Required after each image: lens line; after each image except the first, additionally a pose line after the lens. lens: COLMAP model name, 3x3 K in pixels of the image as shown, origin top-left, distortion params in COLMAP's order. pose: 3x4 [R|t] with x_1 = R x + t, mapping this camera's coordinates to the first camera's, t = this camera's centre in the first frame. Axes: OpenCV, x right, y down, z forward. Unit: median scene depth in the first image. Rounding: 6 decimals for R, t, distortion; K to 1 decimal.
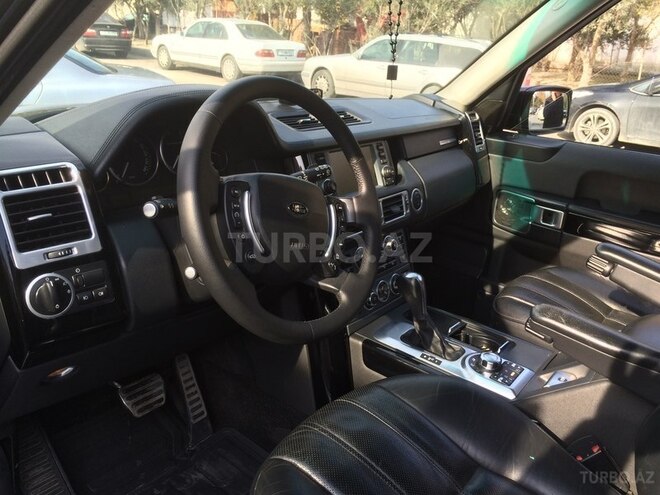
lens RADIAL K [[569.7, 0, 331.8], [0, 569.7, 245.1], [0, 0, 1]] dist [0.084150, -0.095887]
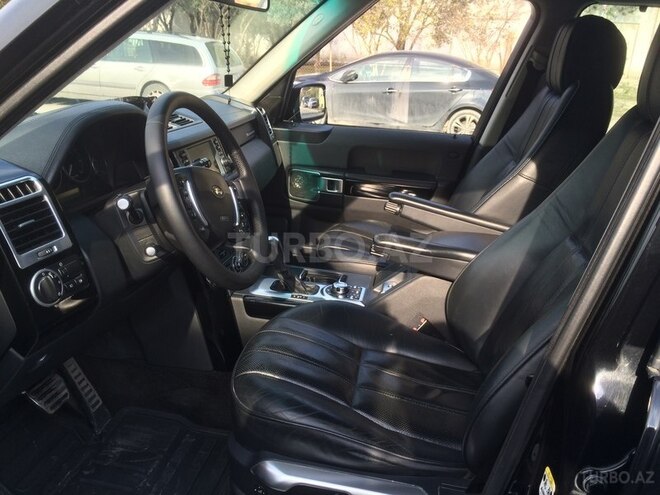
lens RADIAL K [[569.7, 0, 331.8], [0, 569.7, 245.1], [0, 0, 1]] dist [0.084150, -0.095887]
pose [[0.882478, -0.177634, 0.435522, -0.256670], [0.173191, 0.983606, 0.050249, 0.023592], [-0.437307, 0.031085, 0.898775, -0.179006]]
